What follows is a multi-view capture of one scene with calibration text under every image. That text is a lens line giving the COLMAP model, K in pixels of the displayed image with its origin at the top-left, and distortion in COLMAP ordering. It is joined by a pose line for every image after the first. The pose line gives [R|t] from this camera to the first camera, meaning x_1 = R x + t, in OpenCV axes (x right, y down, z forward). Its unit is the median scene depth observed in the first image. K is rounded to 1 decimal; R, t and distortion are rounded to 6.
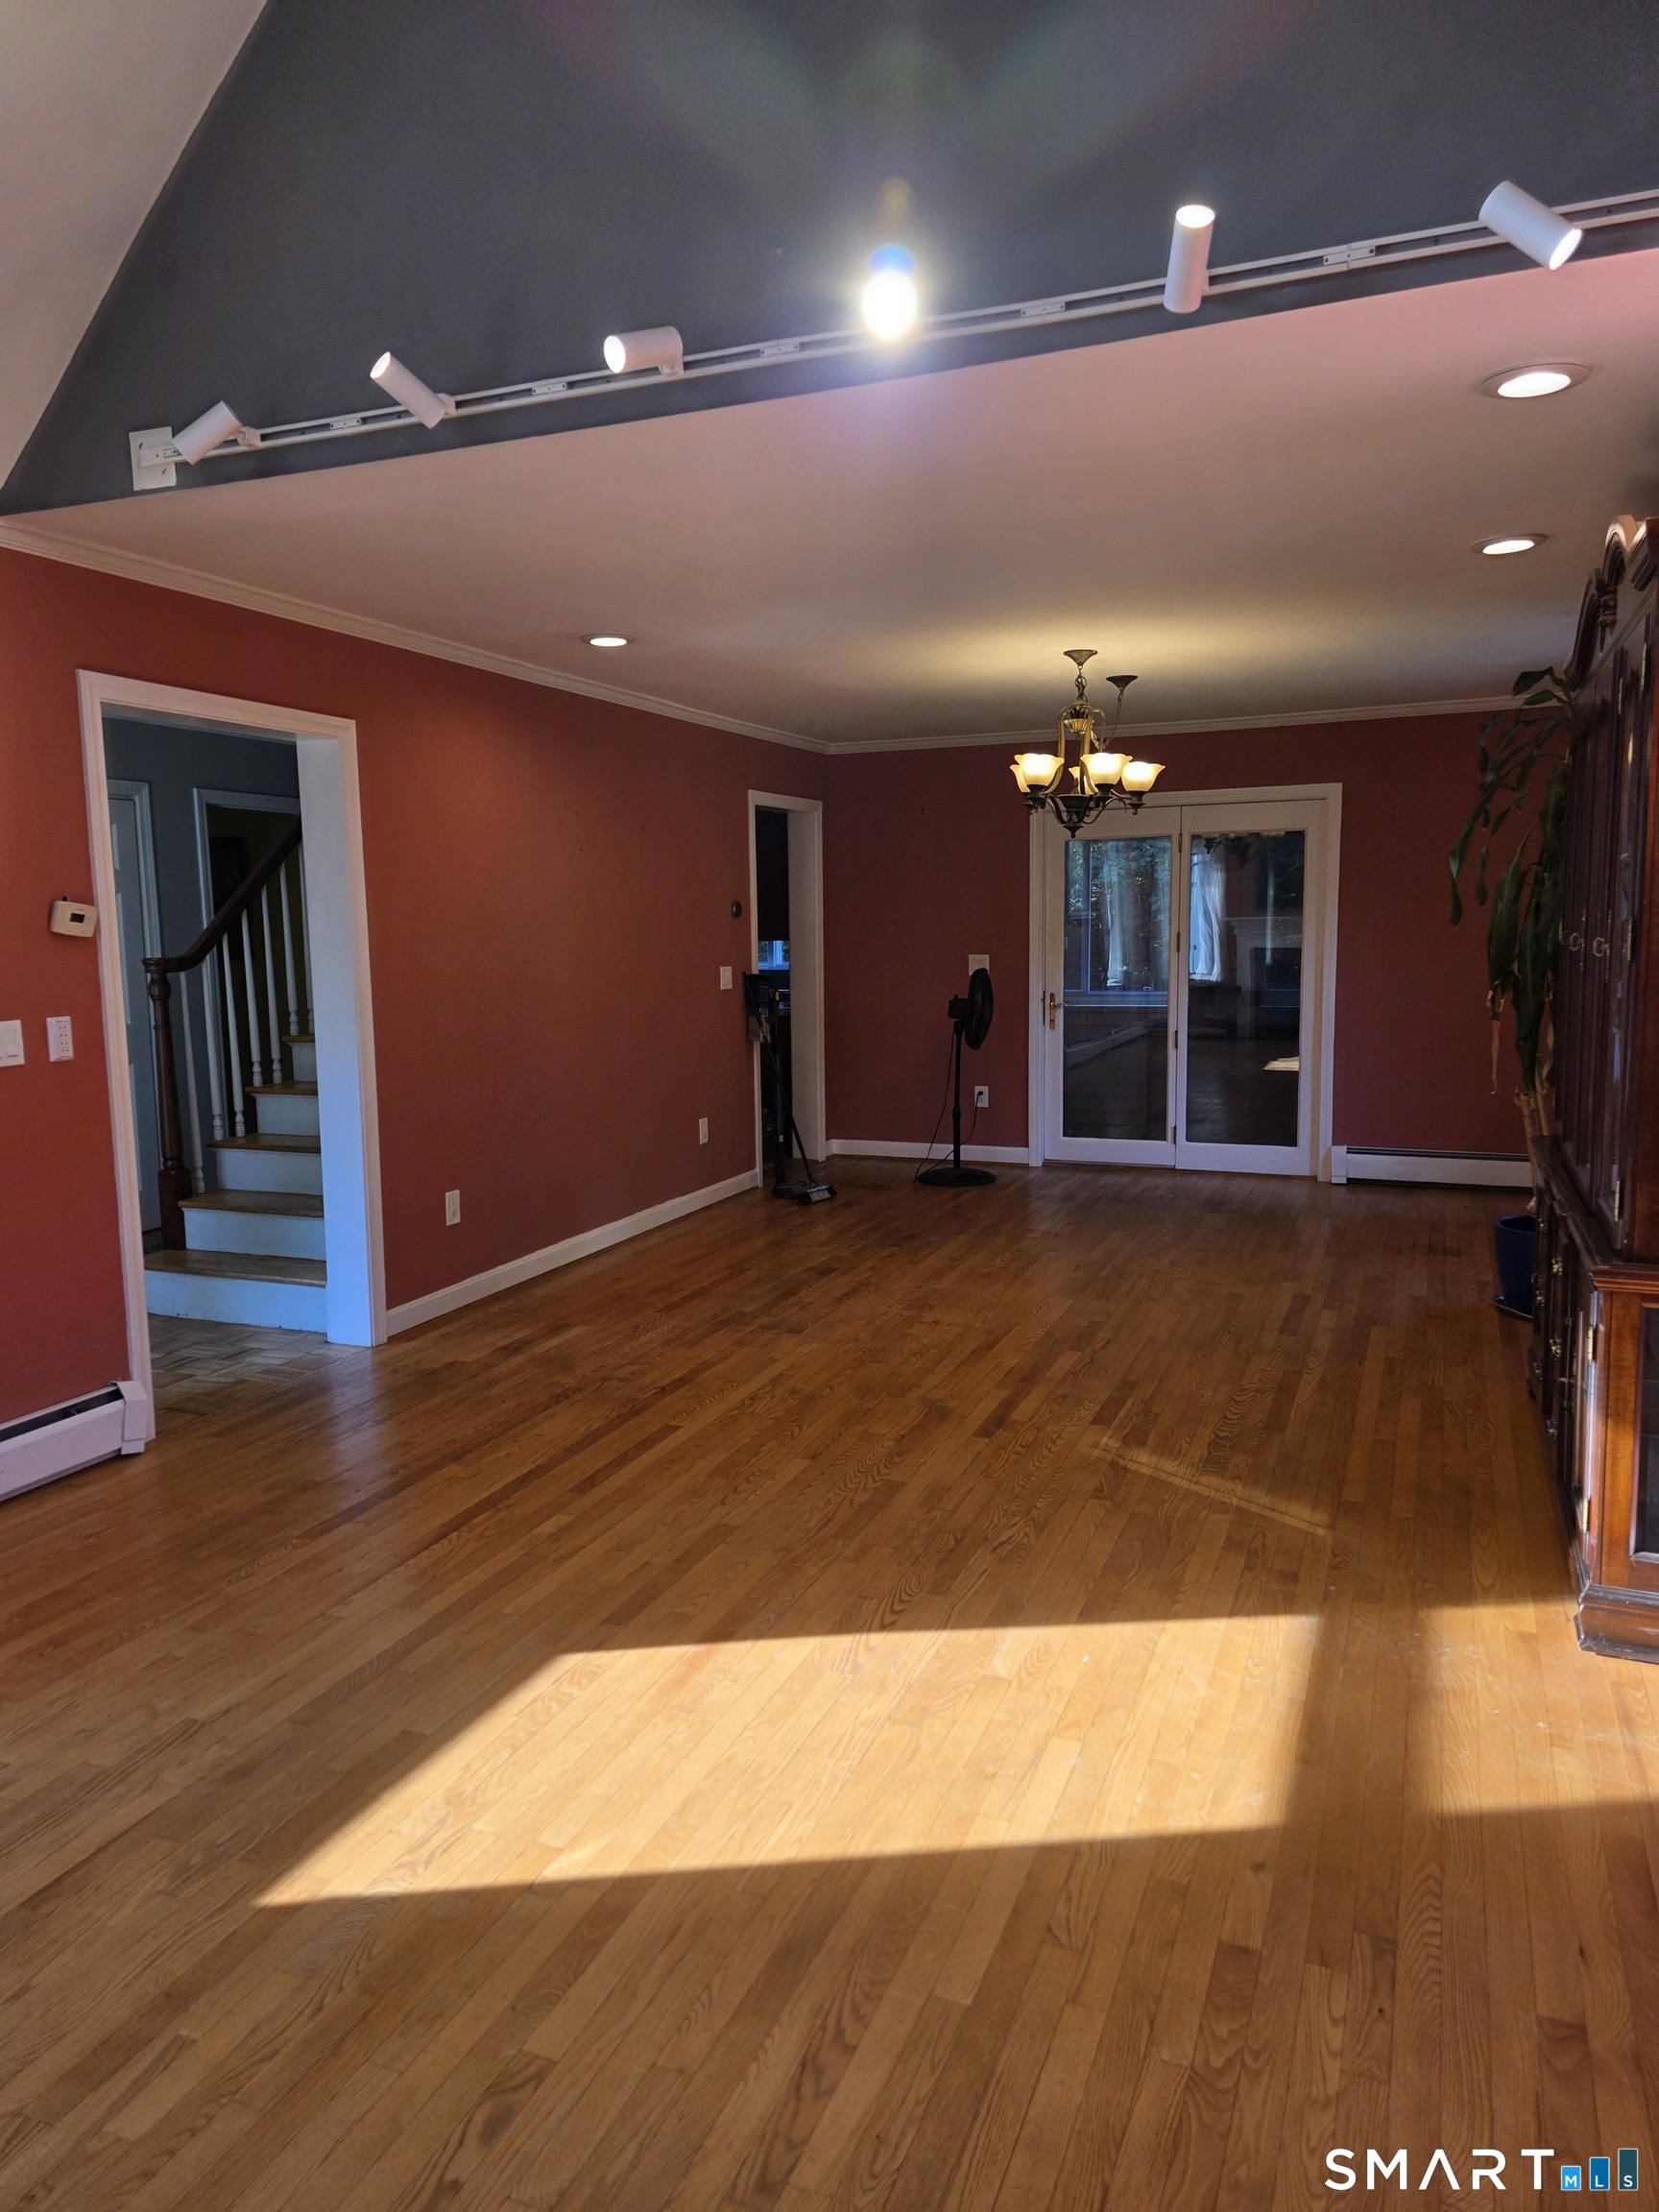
lens RADIAL K [[1492.9, 0, 827.2], [0, 1492.9, 1109.3], [0, 0, 1]] dist [0.070796, -0.060290]
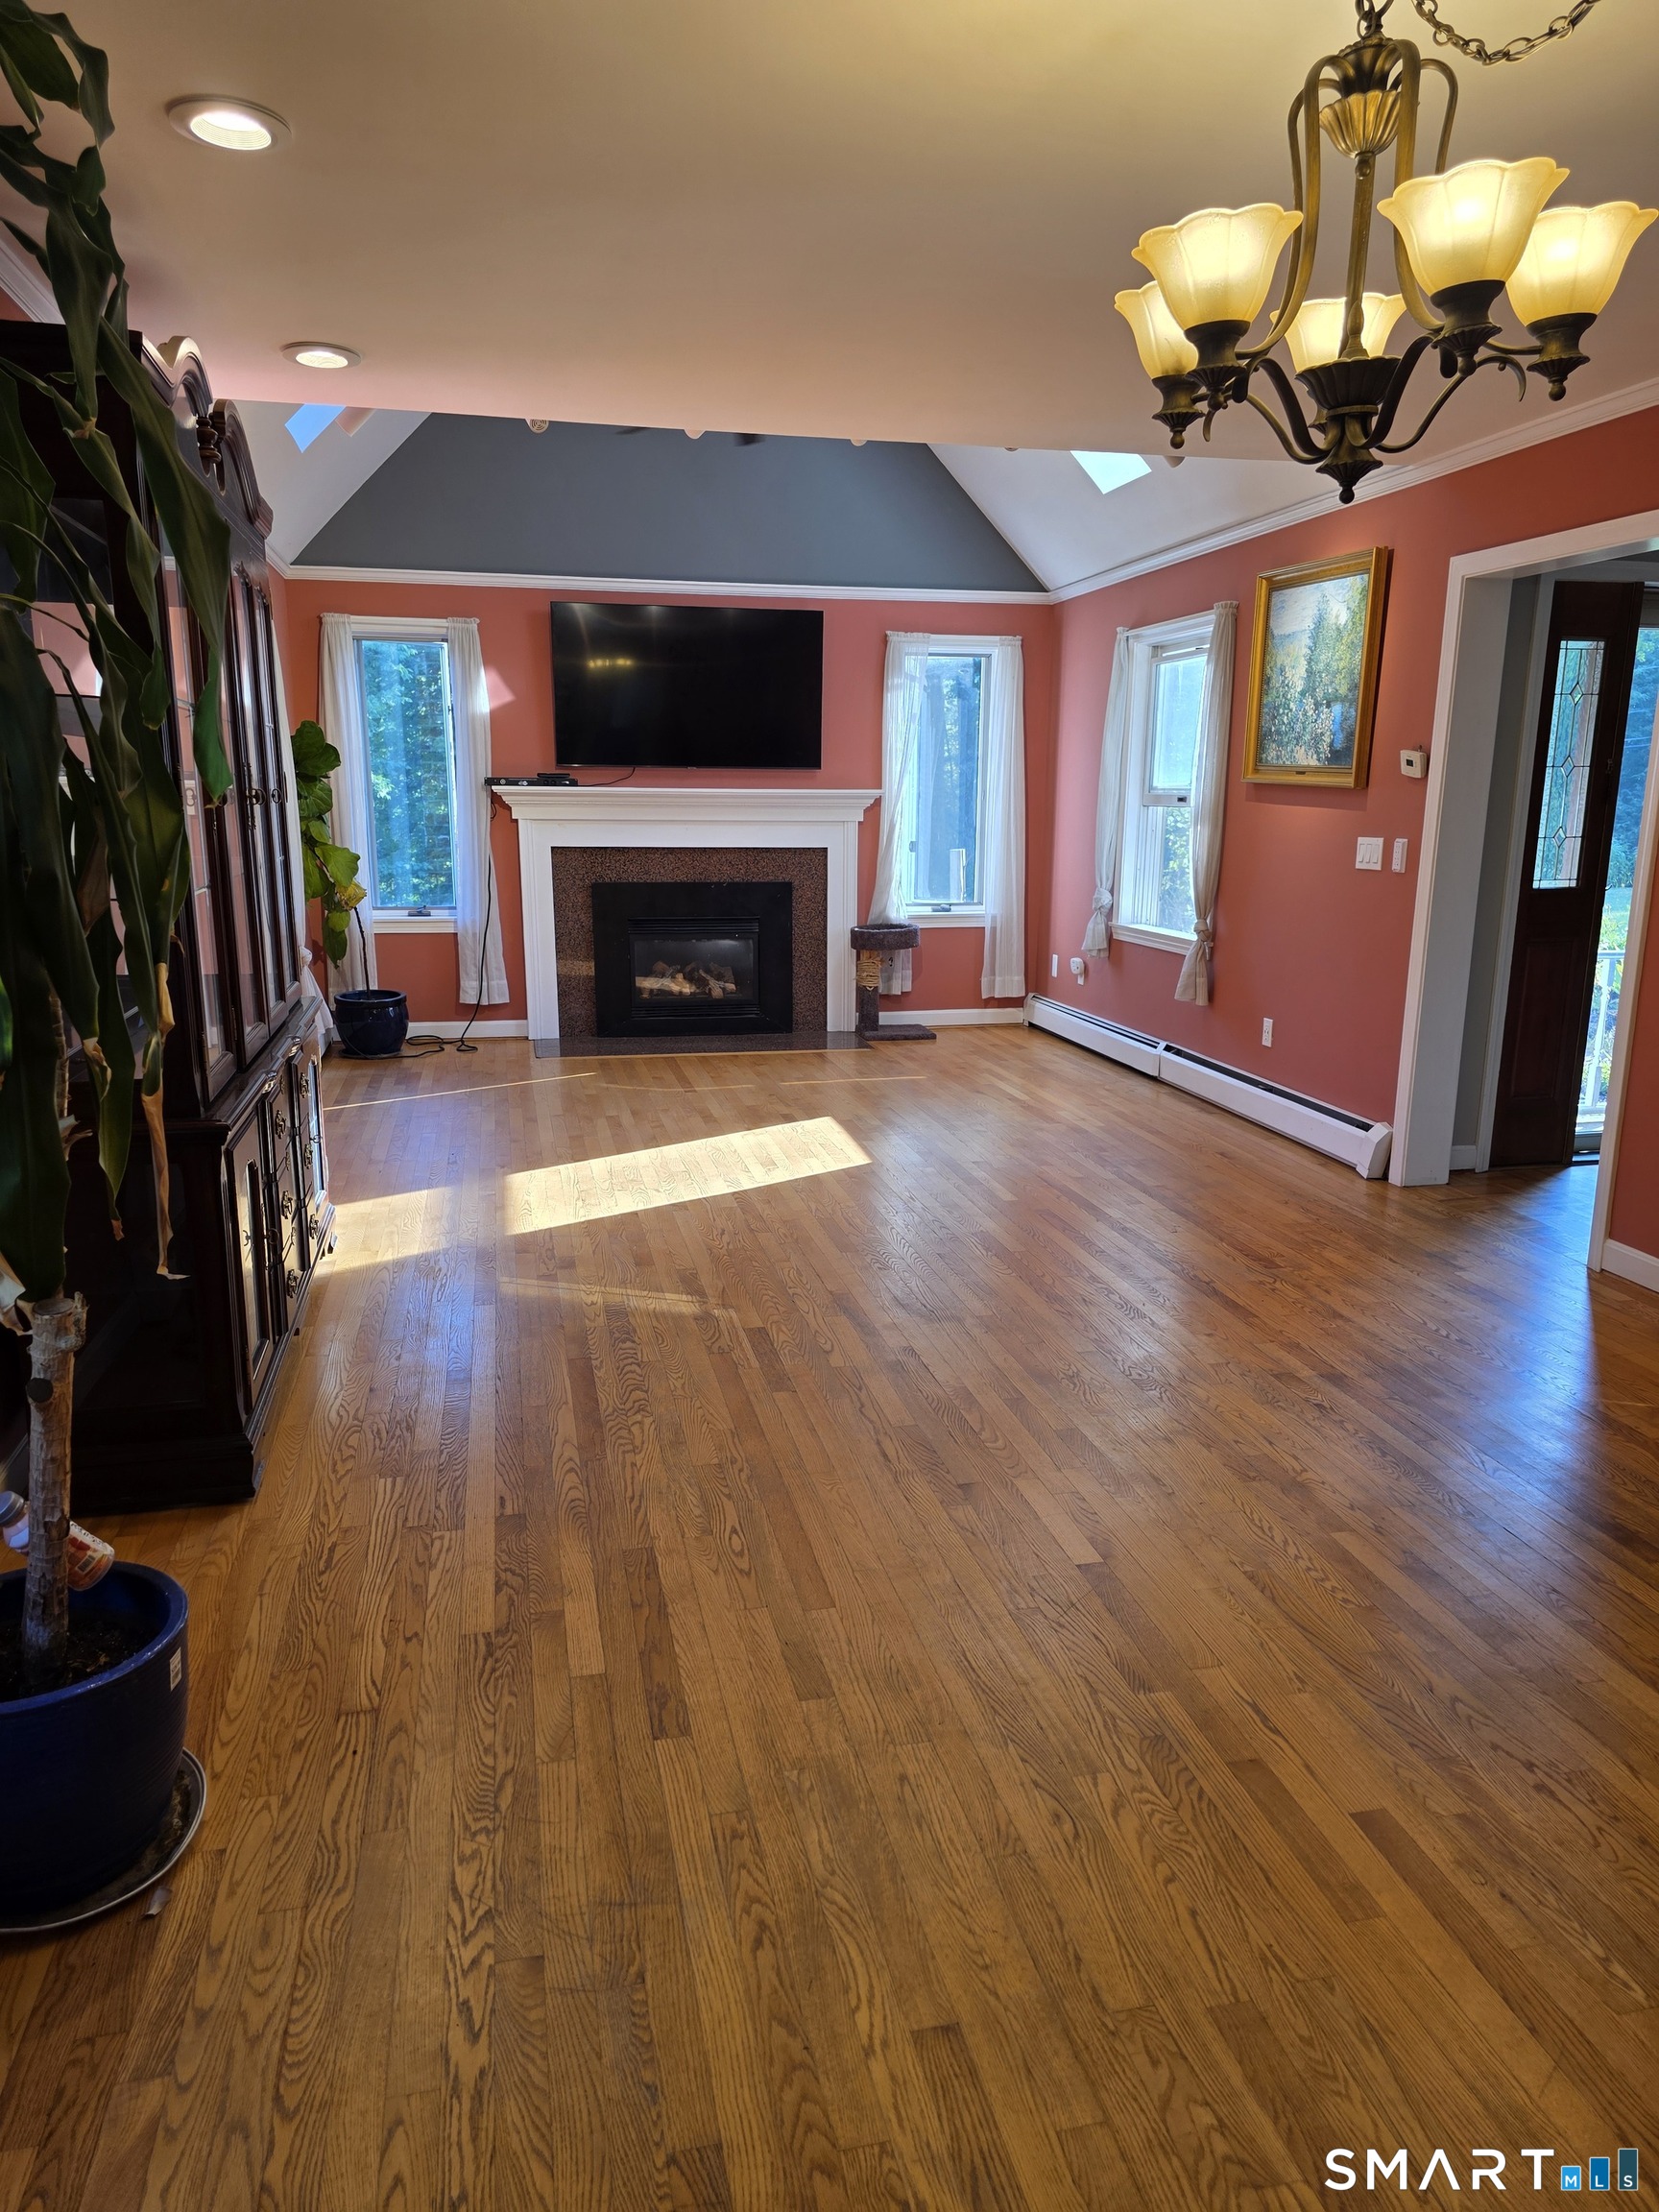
lens RADIAL K [[1492.9, 0, 833.2], [0, 1492.9, 1113.4], [0, 0, 1]] dist [0.070796, -0.060290]
pose [[-0.822406, 0.134018, -0.552890, 0.659158], [-0.063162, 0.944339, 0.322855, -0.224337], [0.565384, 0.300439, -0.768165, 1.763449]]
